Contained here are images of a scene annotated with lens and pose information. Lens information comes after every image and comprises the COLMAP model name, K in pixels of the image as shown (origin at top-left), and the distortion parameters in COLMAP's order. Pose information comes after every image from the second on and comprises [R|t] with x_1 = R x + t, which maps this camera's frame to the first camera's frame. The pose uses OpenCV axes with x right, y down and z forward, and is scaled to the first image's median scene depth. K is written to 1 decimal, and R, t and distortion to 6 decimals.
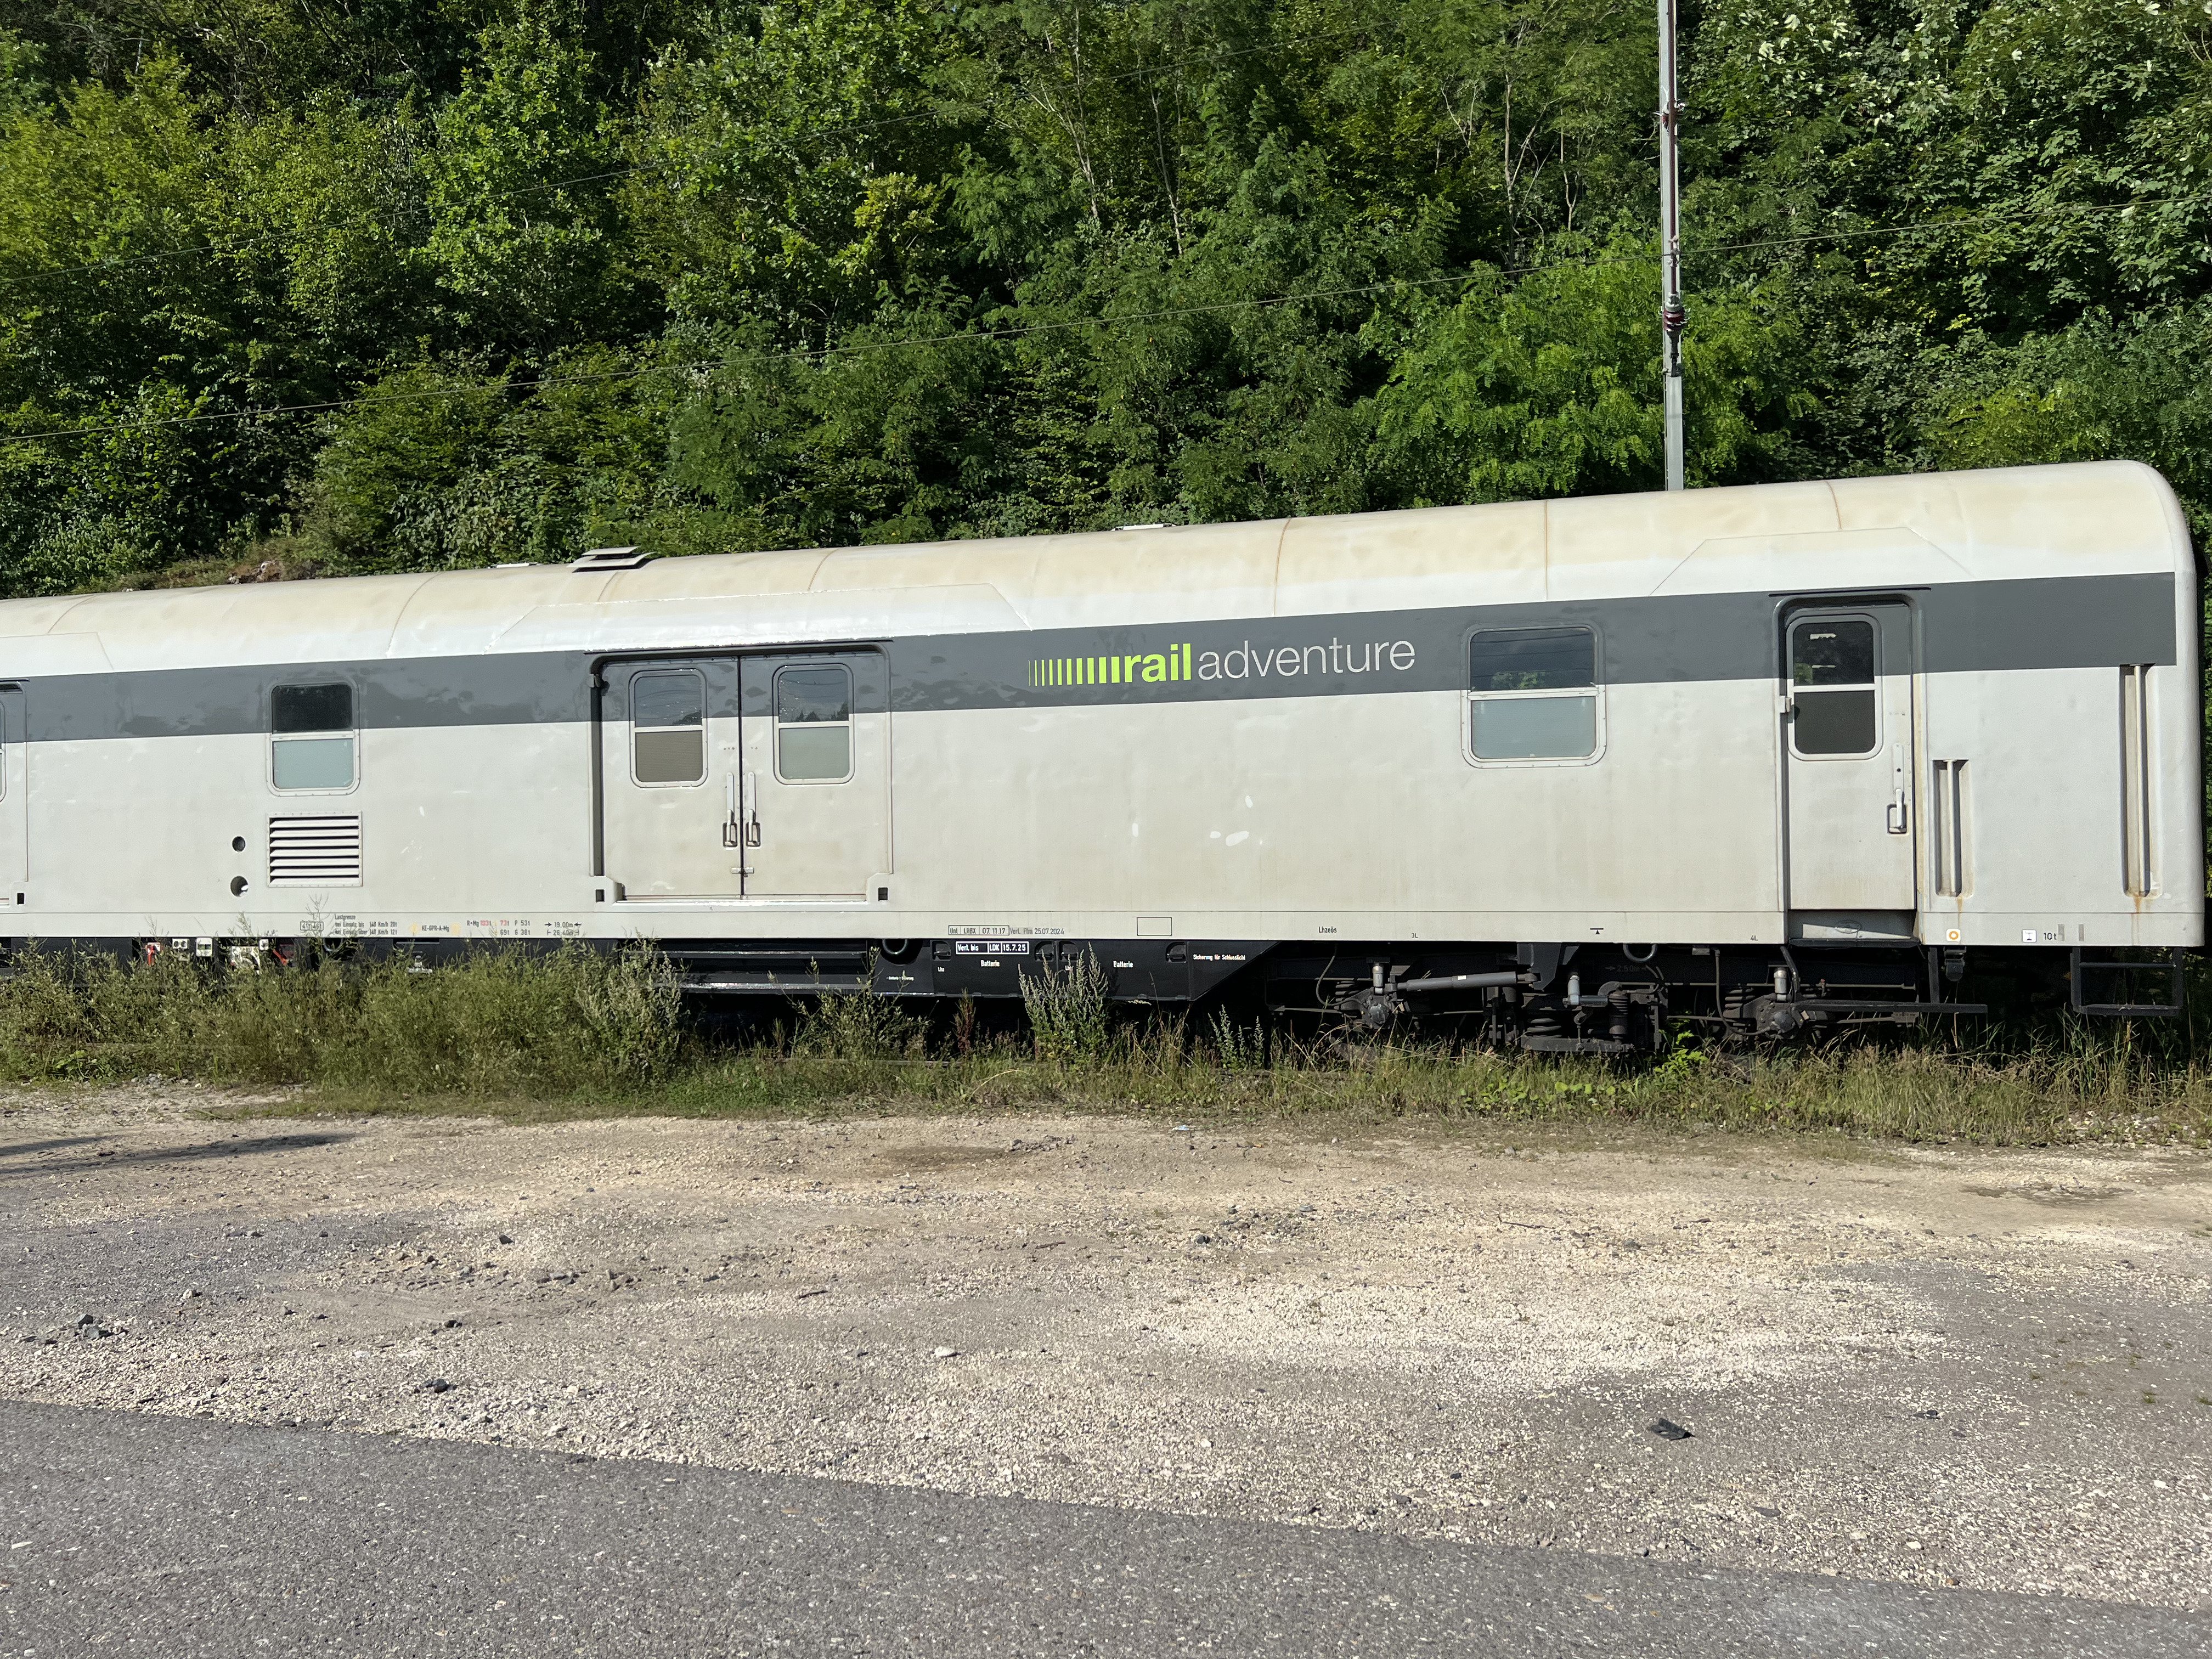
lens RADIAL K [[1647.9, 0, 1081.3], [0, 1647.9, 826.9], [0, 0, 1]] dist [0.053800, -0.058195]
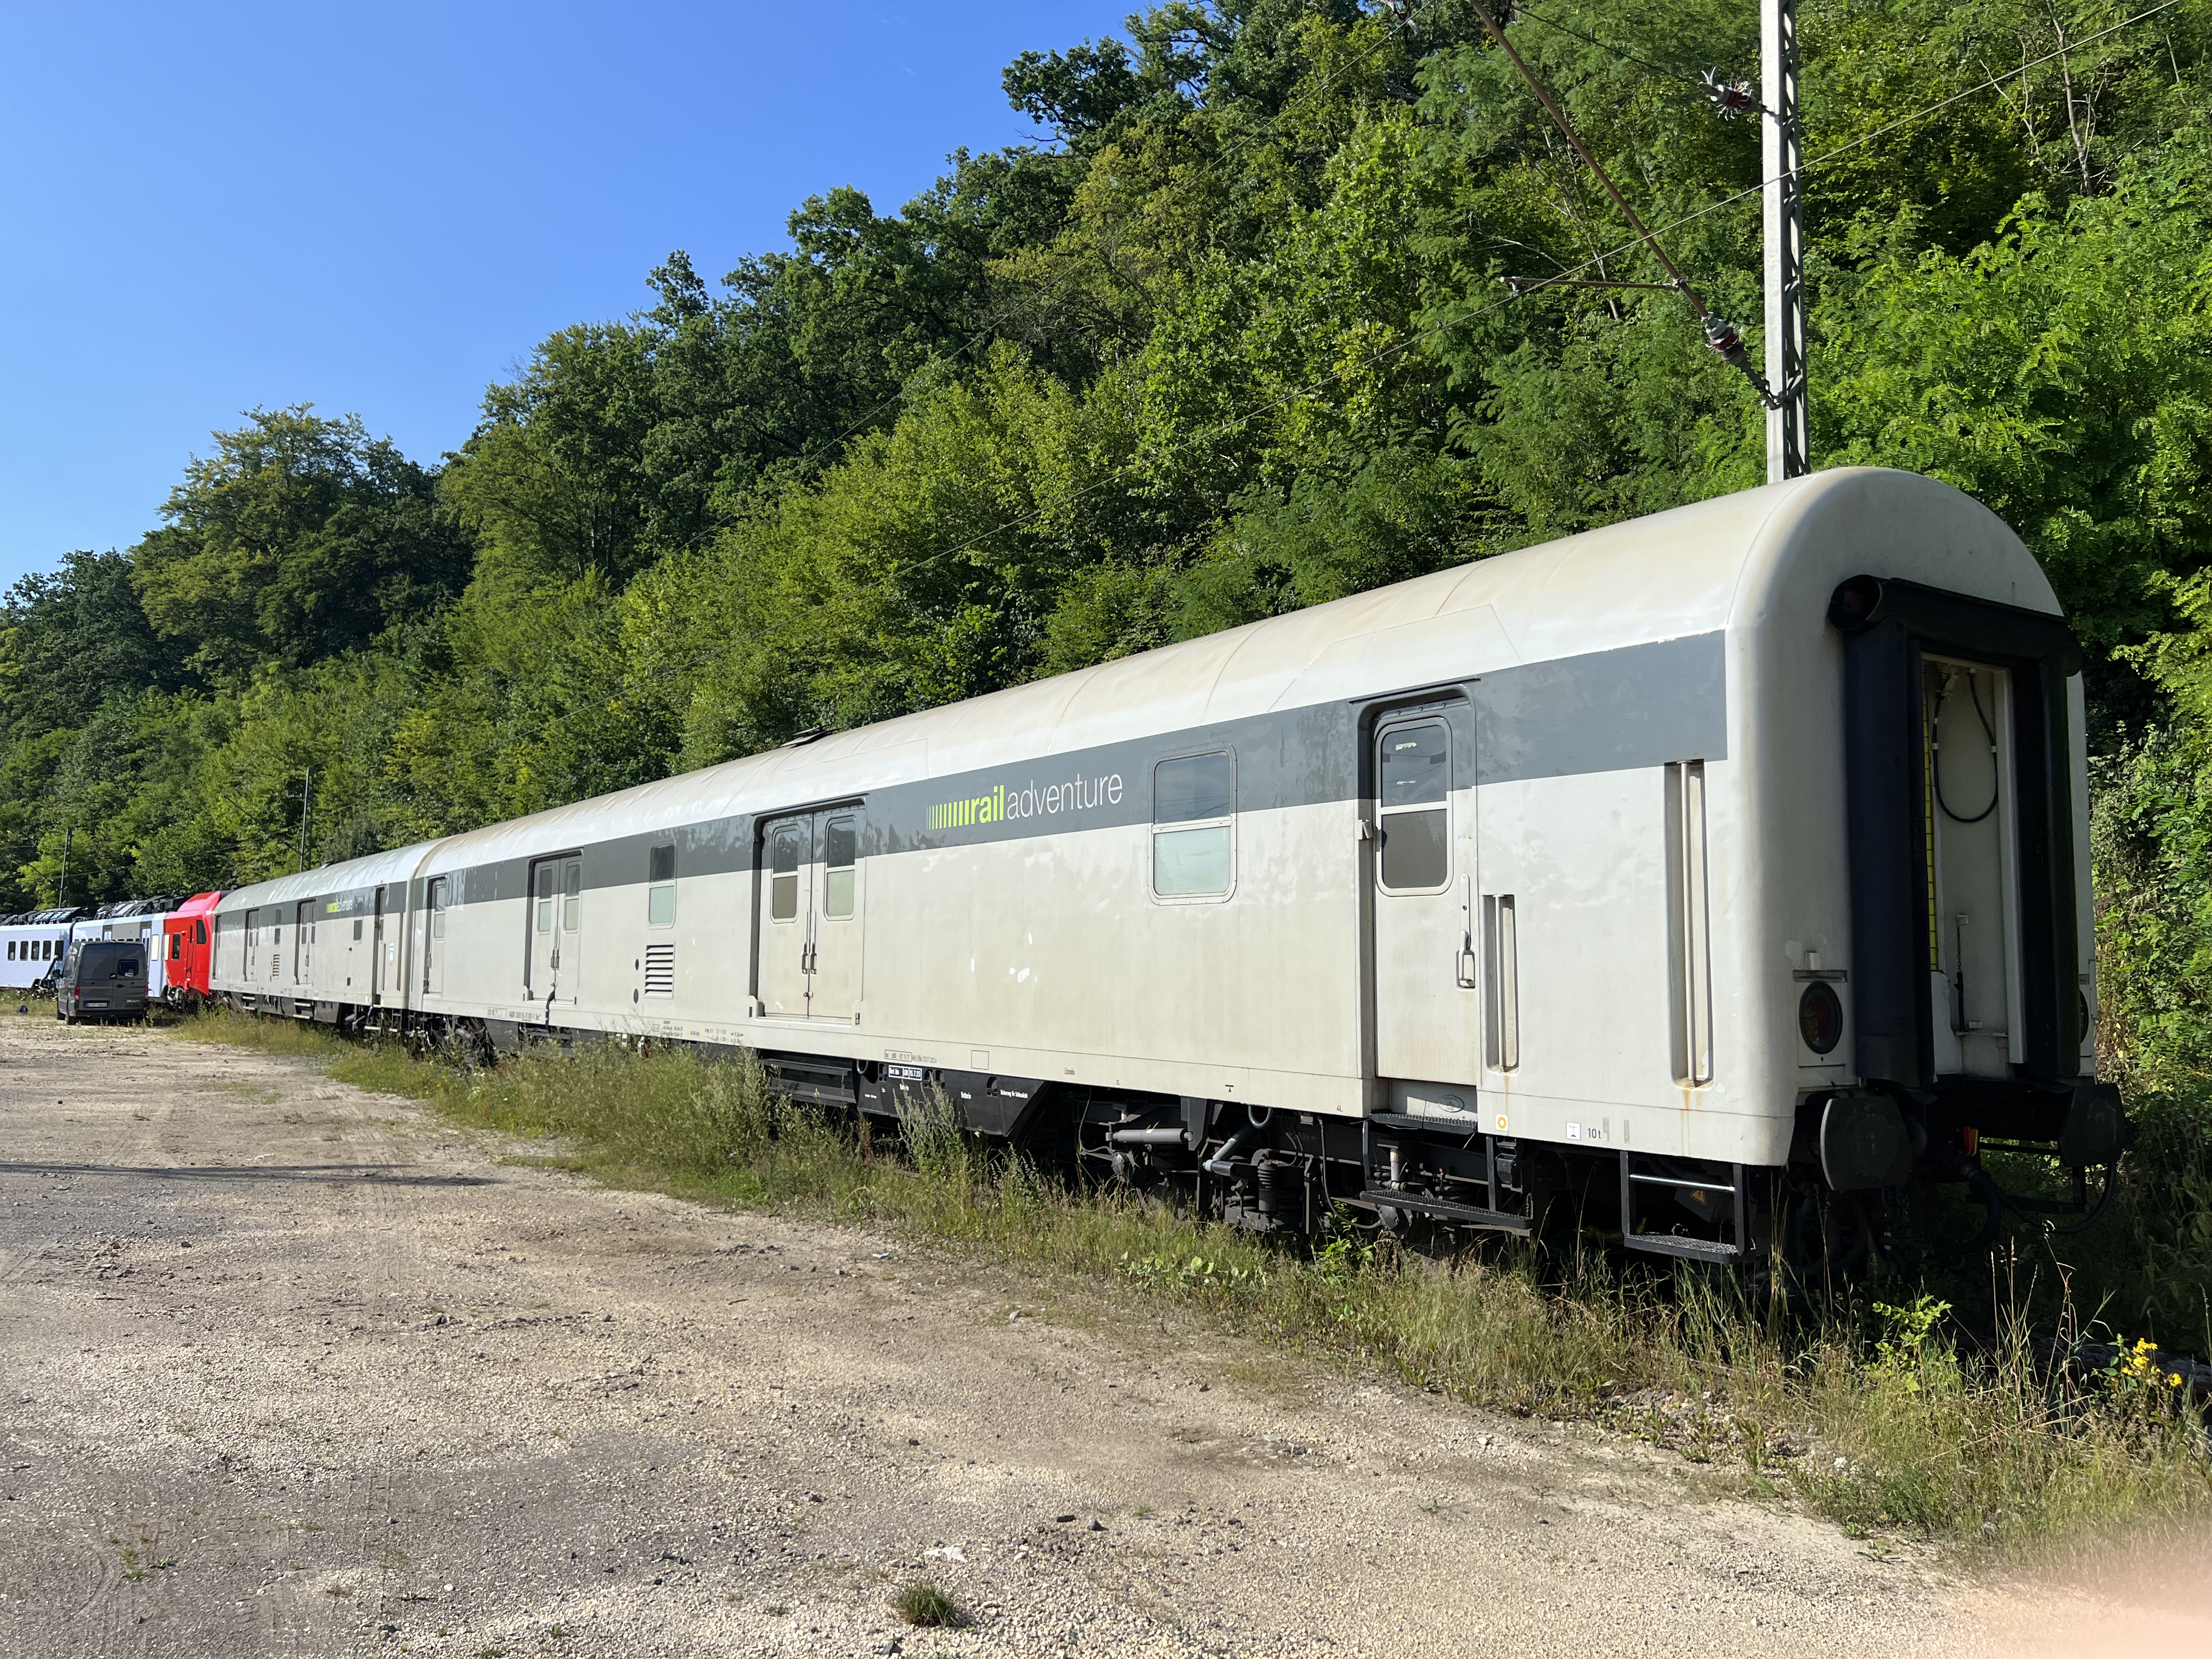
lens RADIAL K [[1647.9, 0, 1108.9], [0, 1647.9, 817.1], [0, 0, 1]] dist [0.053800, -0.058195]
pose [[0.765652, -0.038670, -0.642092, 0.785921], [-0.015640, 0.996777, -0.078680, -0.011138], [0.643065, 0.070284, 0.762580, 0.257836]]
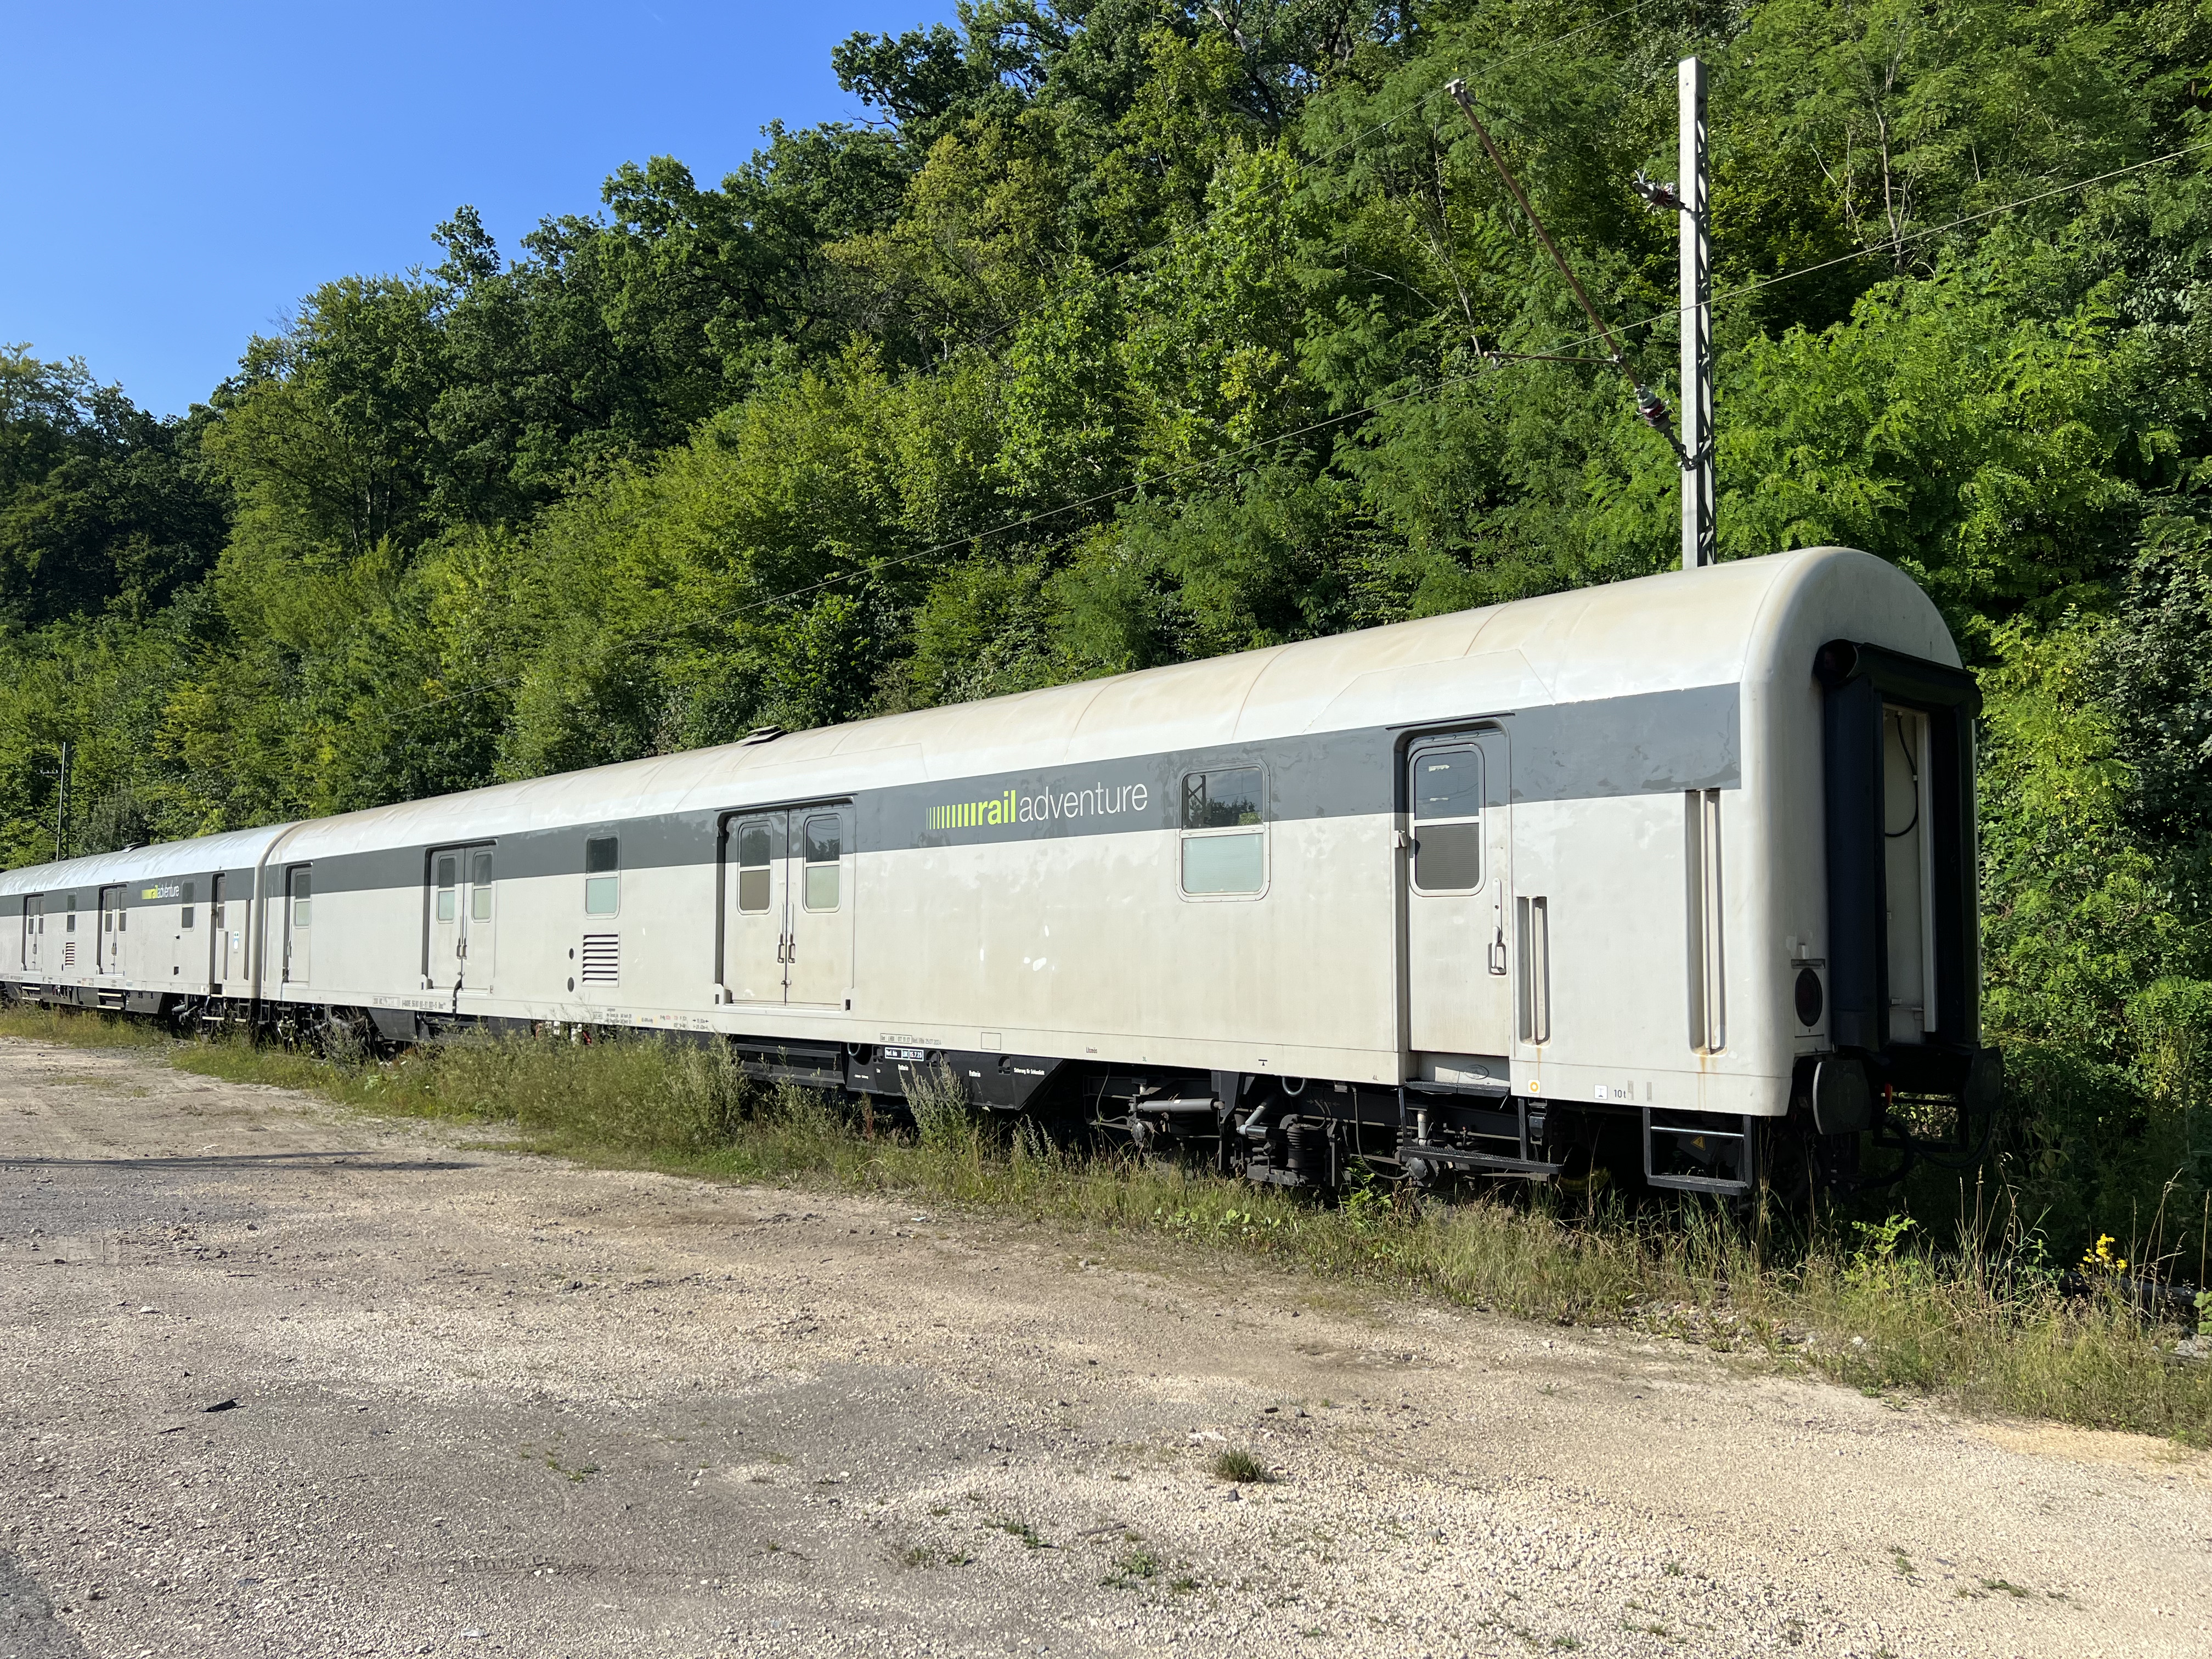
lens RADIAL K [[1647.9, 0, 1115.7], [0, 1647.9, 845.7], [0, 0, 1]] dist [0.053800, -0.058195]
pose [[0.849550, -0.017368, -0.527222, 0.724288], [-0.011706, 0.998591, -0.051759, -0.015986], [0.527378, 0.050144, 0.848150, 0.082761]]
